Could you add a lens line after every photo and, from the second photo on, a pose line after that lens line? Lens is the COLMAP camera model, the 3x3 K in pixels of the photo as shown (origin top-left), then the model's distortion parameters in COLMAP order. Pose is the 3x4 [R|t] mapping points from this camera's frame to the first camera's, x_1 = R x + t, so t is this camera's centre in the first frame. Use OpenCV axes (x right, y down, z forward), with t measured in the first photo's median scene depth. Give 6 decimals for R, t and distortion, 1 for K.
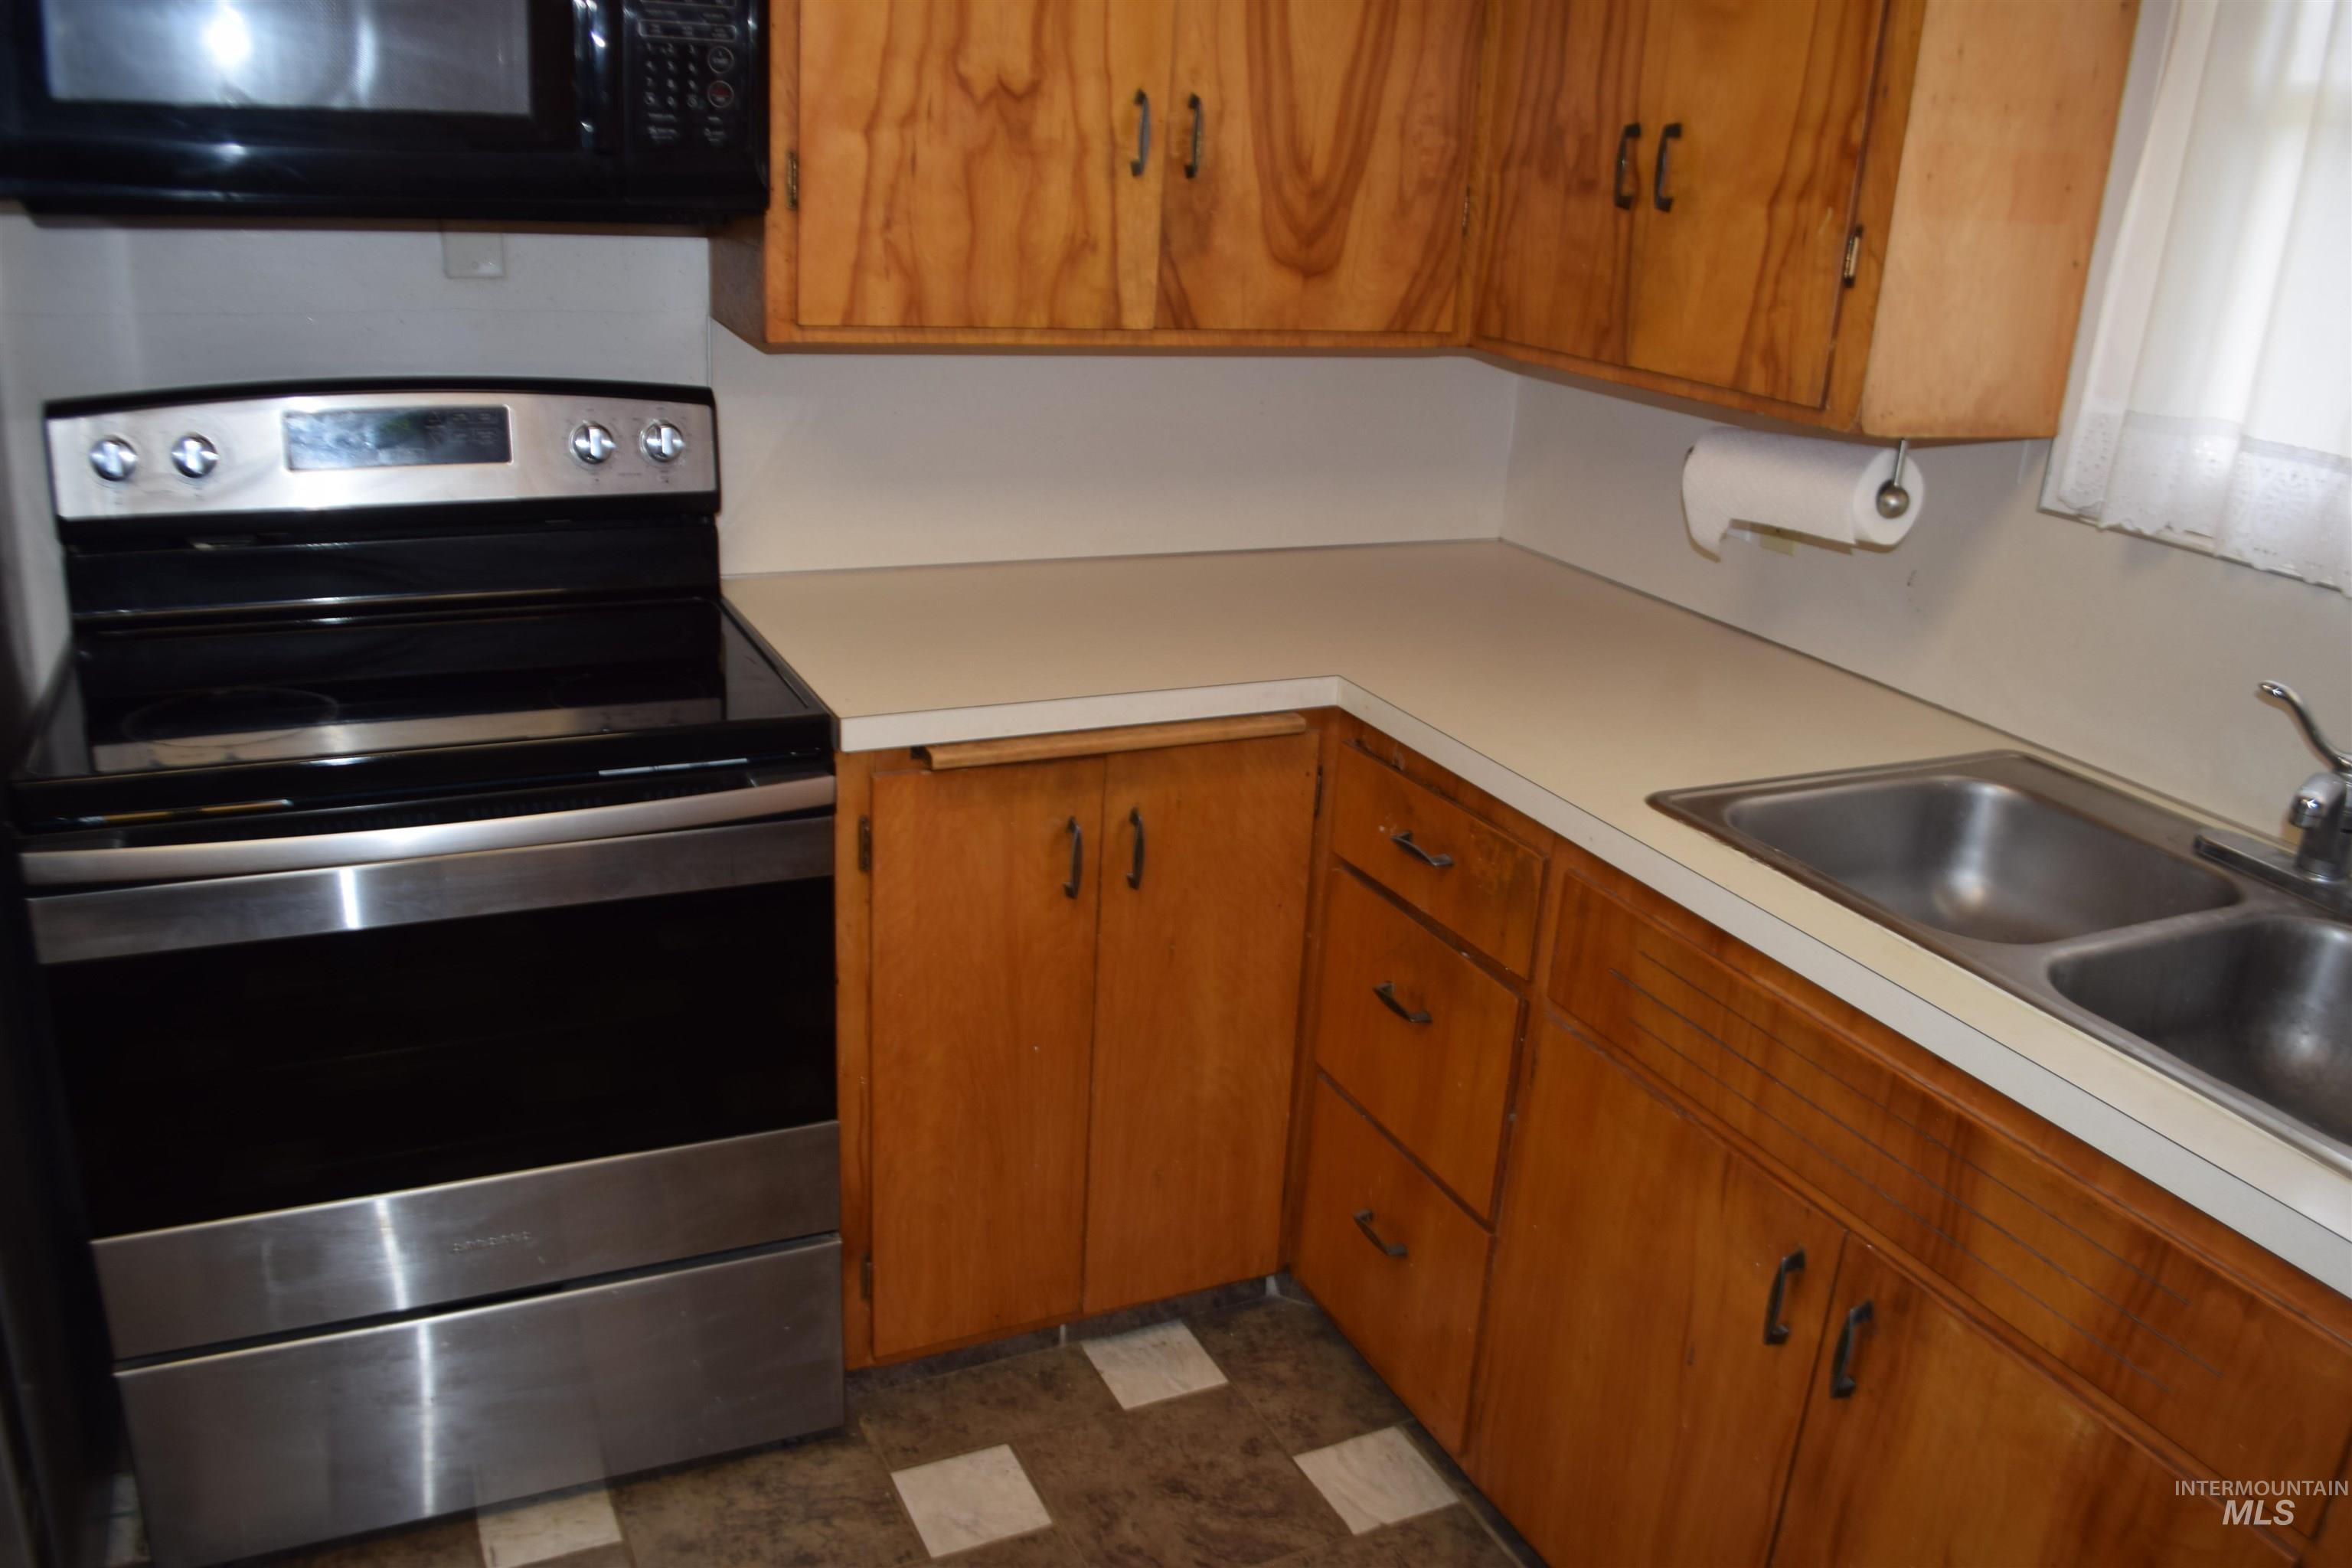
lens RADIAL K [[1841.2, 0, 1175.4], [0, 1841.2, 795.0], [0, 0, 1]] dist [-0.078274, 0.000099]
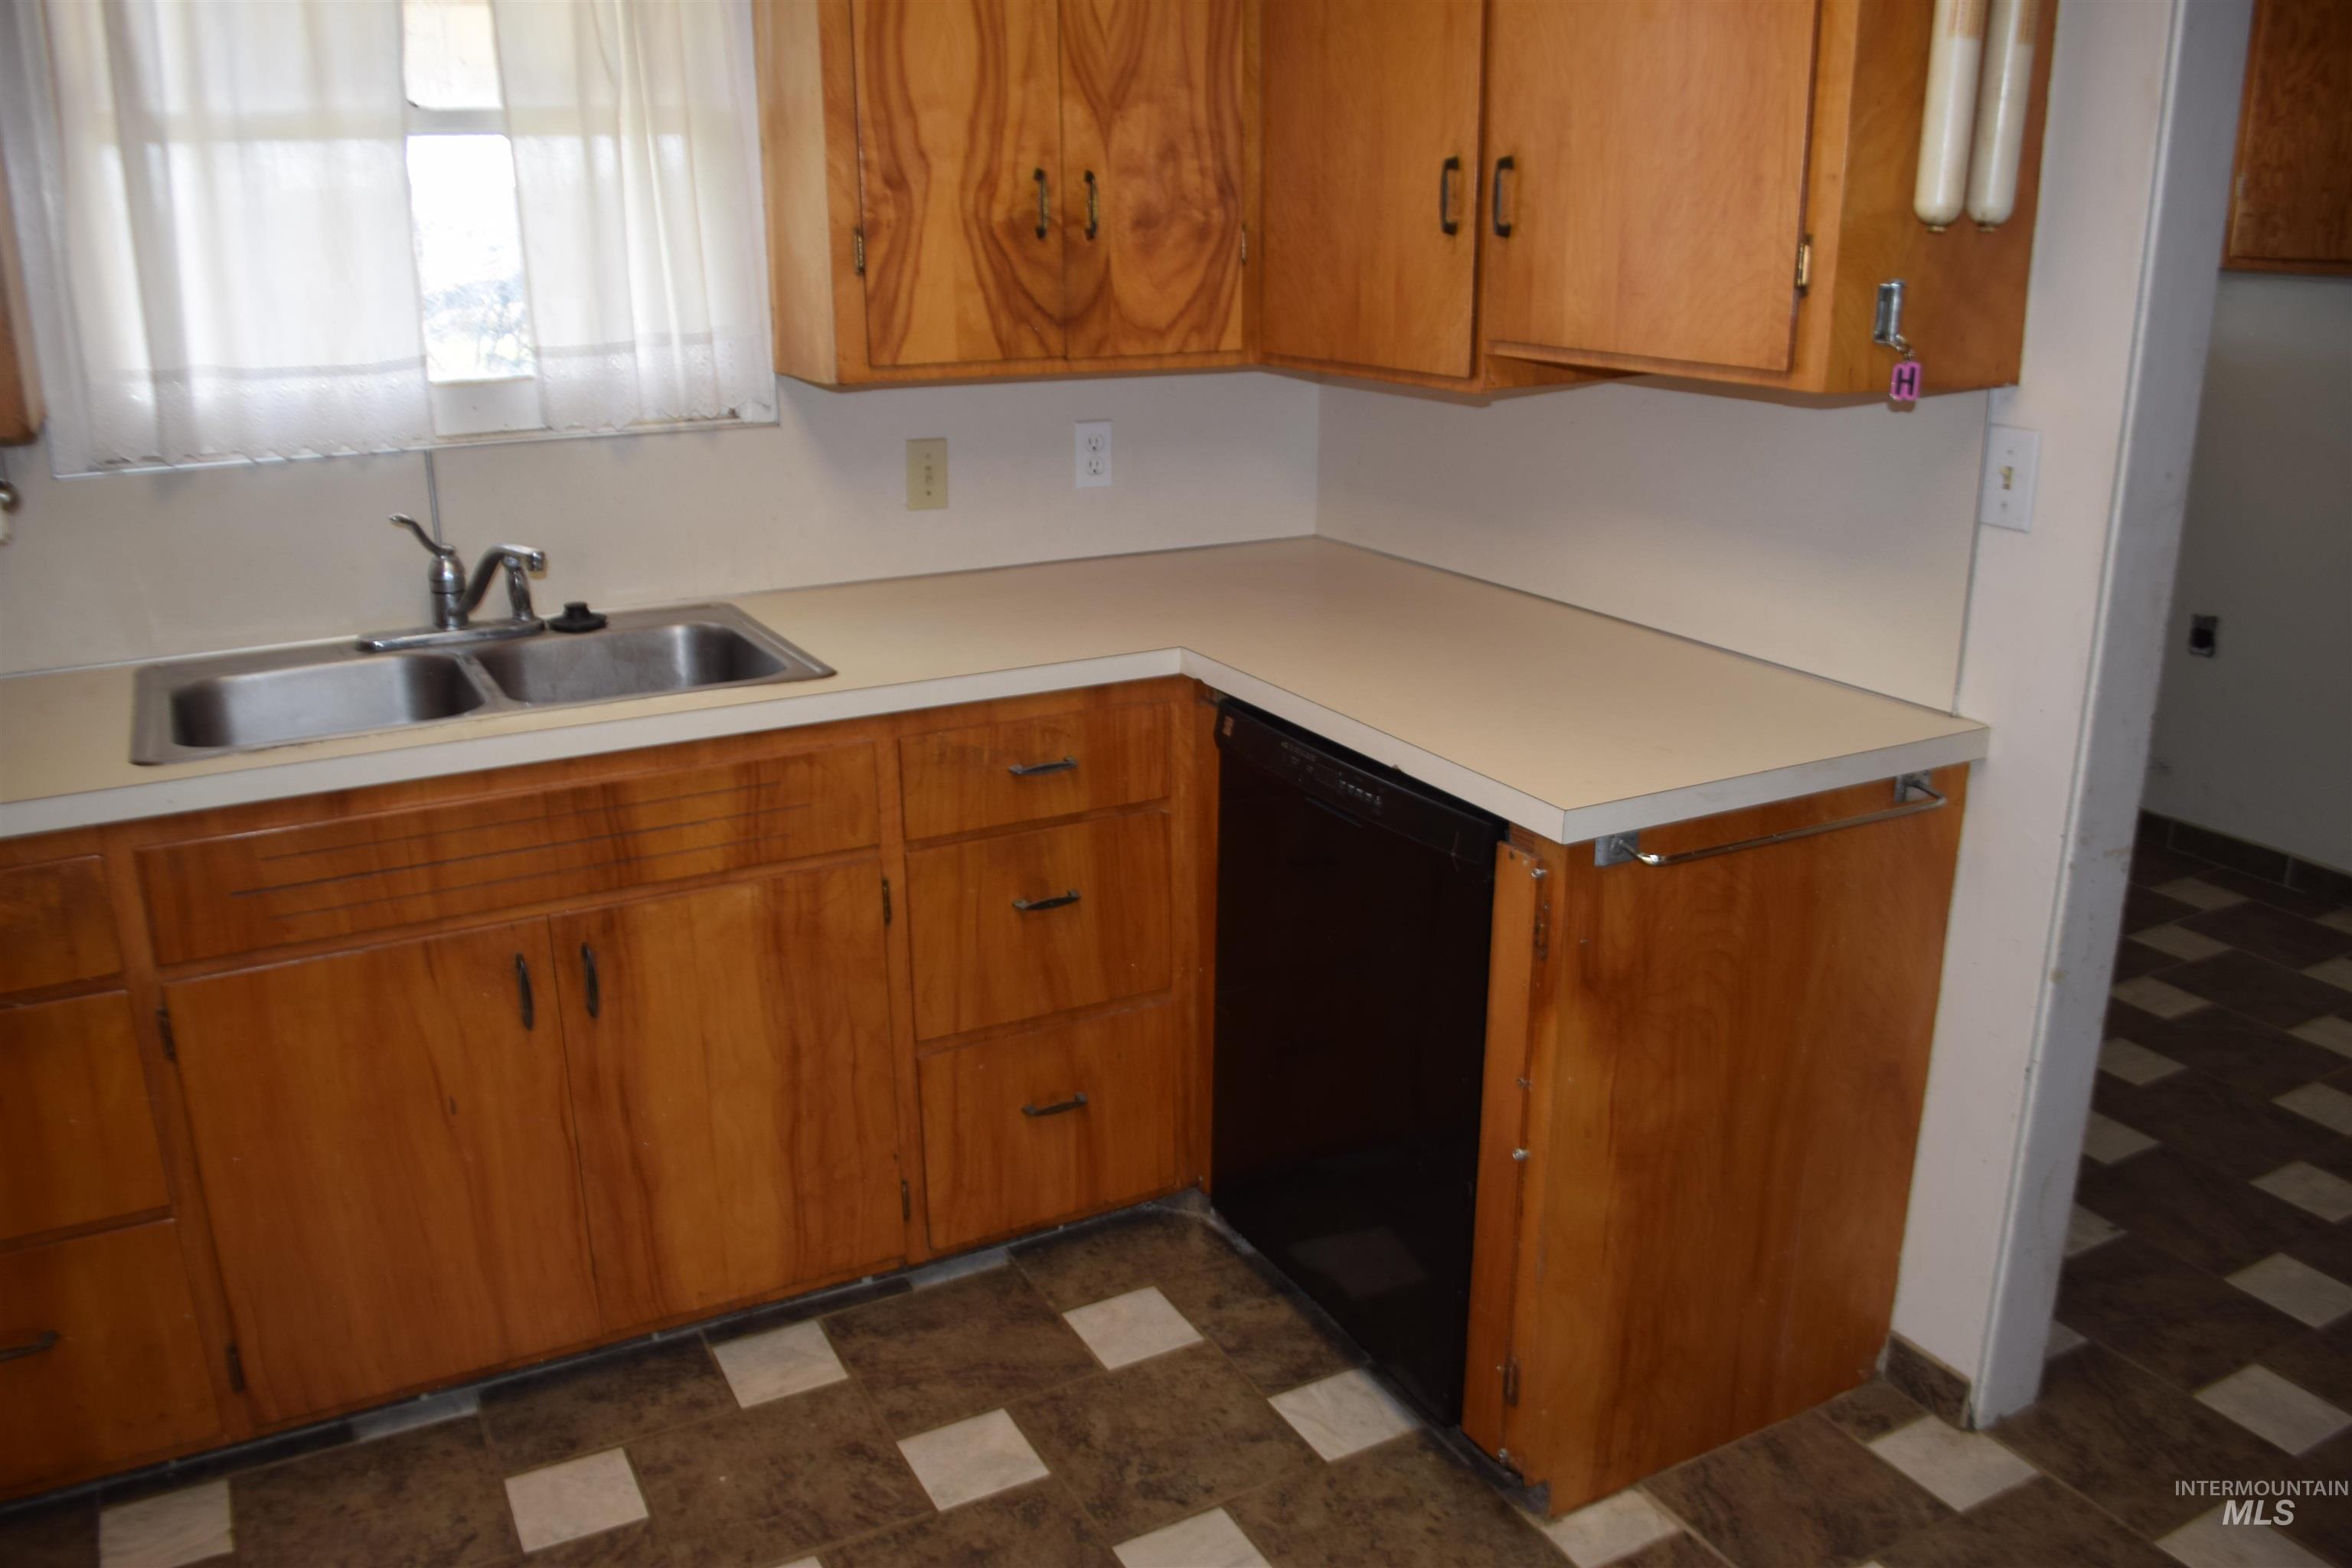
lens RADIAL K [[1841.2, 0, 1175.4], [0, 1841.2, 795.0], [0, 0, 1]] dist [-0.078274, 0.000099]
pose [[-0.053011, -0.362202, 0.930591, -0.985285], [0.340160, 0.869619, 0.357847, -0.194820], [-0.938872, 0.335519, 0.077107, 0.389134]]
